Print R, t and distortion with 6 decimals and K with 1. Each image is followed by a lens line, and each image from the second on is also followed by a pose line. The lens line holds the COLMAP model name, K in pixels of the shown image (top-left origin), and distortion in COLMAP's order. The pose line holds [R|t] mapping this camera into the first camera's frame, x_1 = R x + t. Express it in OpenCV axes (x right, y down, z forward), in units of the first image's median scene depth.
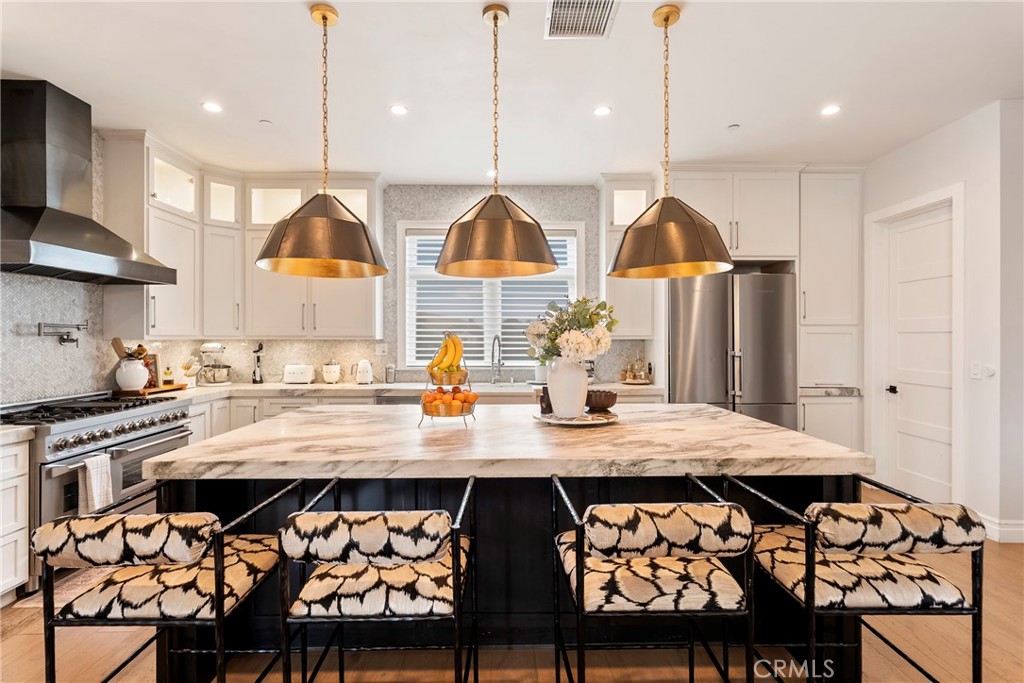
lens RADIAL K [[496.4, 0, 514.2], [0, 496.4, 339.1], [0, 0, 1]] dist [-0.005697, 0.001149]
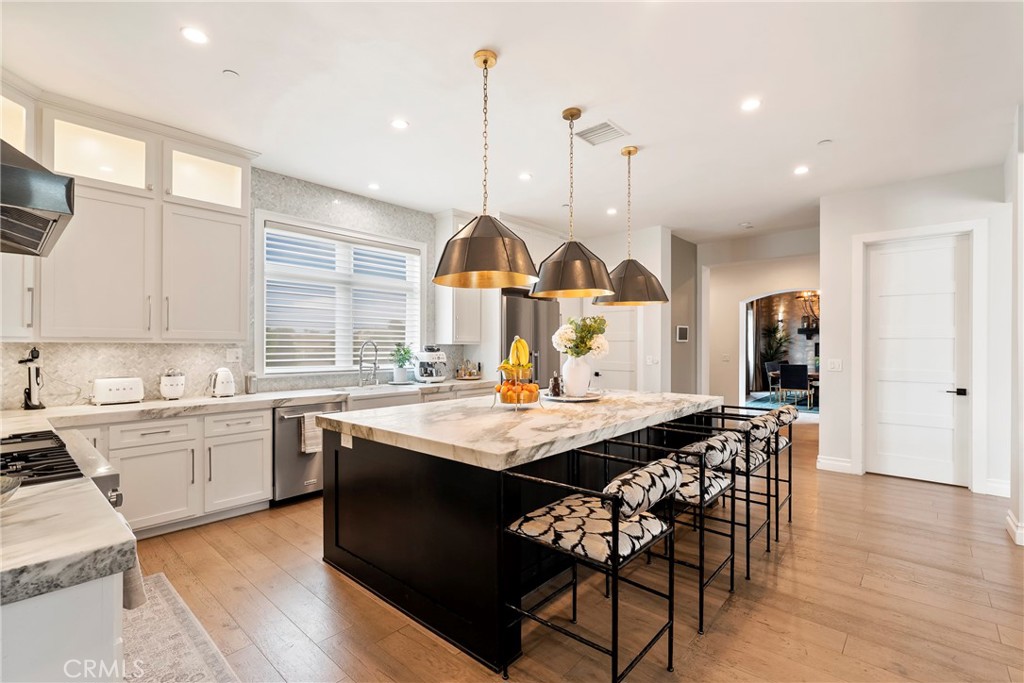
lens RADIAL K [[465.9, 0, 511.6], [0, 465.9, 344.4], [0, 0, 1]] dist [-0.007707, 0.002730]
pose [[0.675655, 0.003384, 0.737211, -0.676153], [0.000021, 0.999989, -0.004609, 0.007224], [-0.737218, 0.003130, 0.675647, 0.139674]]
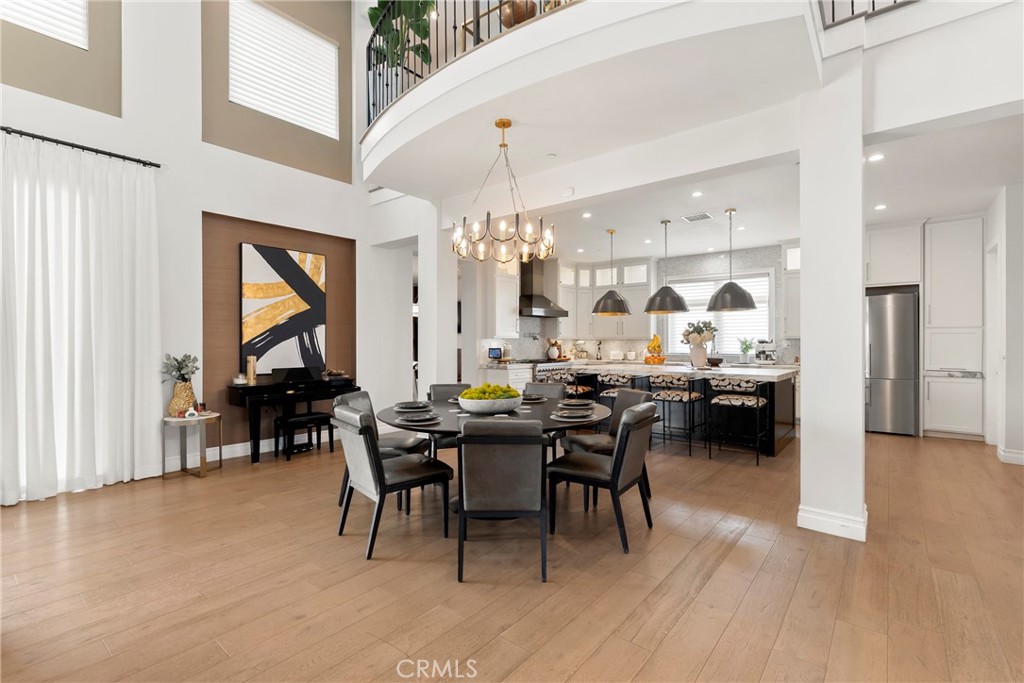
lens RADIAL K [[465.9, 0, 507.7], [0, 465.9, 343.2], [0, 0, 1]] dist [-0.007707, 0.002730]
pose [[0.762116, 0.001678, -0.647438, 0.596481], [-0.003646, 0.999992, -0.001700, 0.027883], [0.647430, 0.003657, 0.762116, -0.969951]]
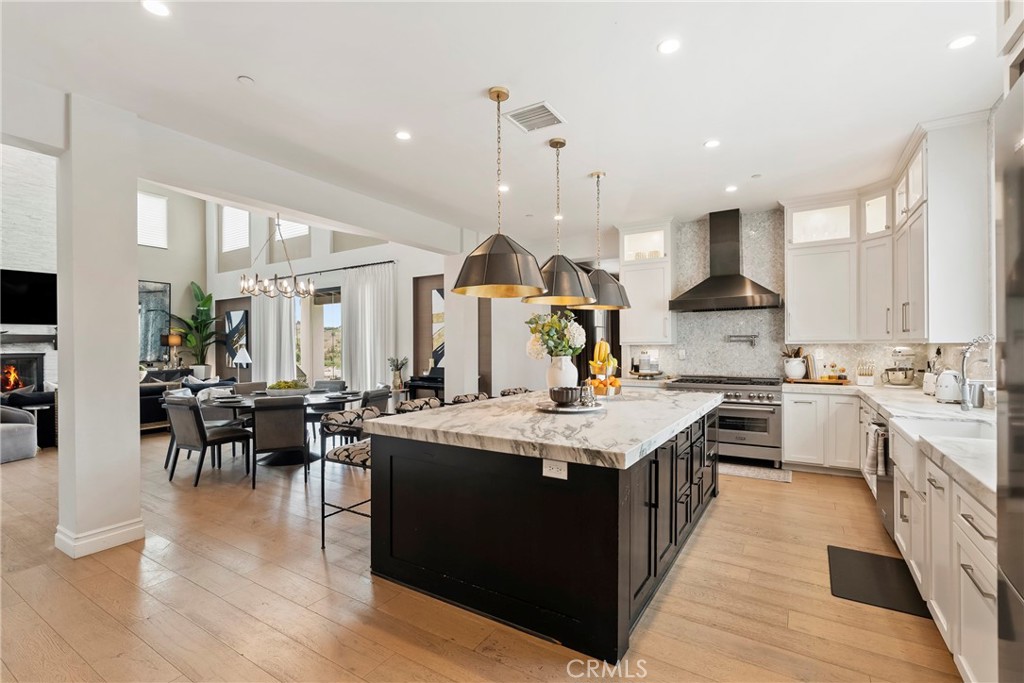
lens RADIAL K [[465.9, 0, 508.2], [0, 465.9, 347.7], [0, 0, 1]] dist [-0.007707, 0.002730]
pose [[-0.552241, 0.005981, -0.833663, 0.784431], [0.002319, 0.999981, 0.005639, 0.002786], [0.833682, 0.001181, -0.552244, 1.021810]]
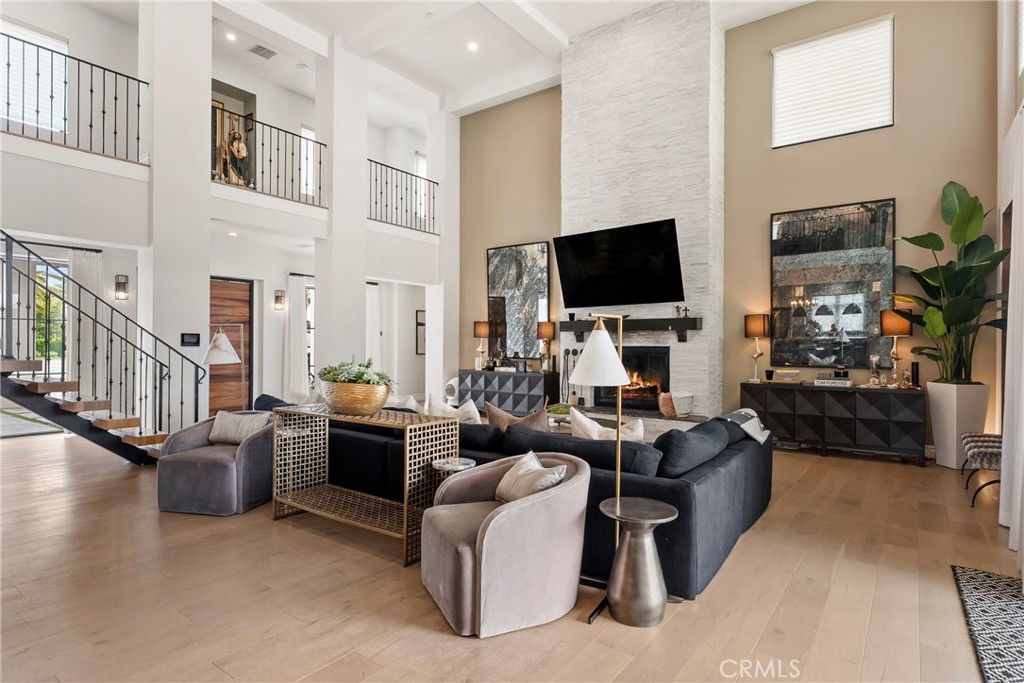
lens RADIAL K [[553.8, 0, 512.8], [0, 553.8, 342.7], [0, 0, 1]] dist [-0.005645, -0.000459]
pose [[-0.798565, 0.001905, 0.601905, -0.590381], [-0.000327, 0.999993, -0.003599, 0.033437], [-0.601908, -0.003071, -0.798559, -0.463258]]
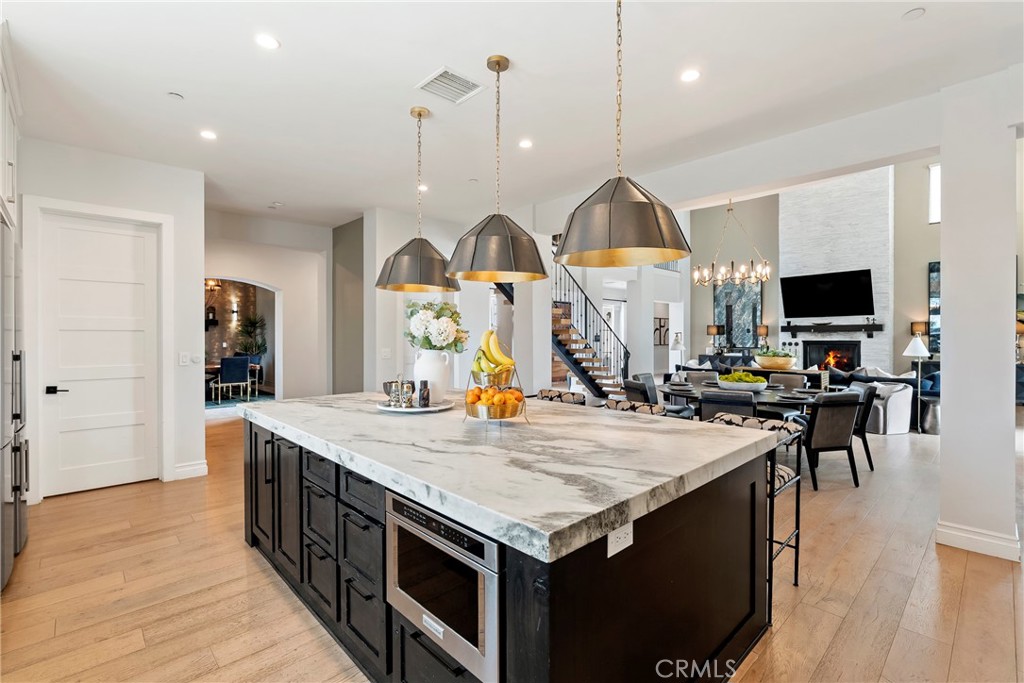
lens RADIAL K [[465.9, 0, 516.4], [0, 465.9, 336.4], [0, 0, 1]] dist [-0.007707, 0.002730]
pose [[-0.674915, 0.003606, 0.737887, -0.529308], [0.005175, 0.999987, -0.000153, 0.003672], [-0.737877, 0.003716, -0.674925, 1.035212]]
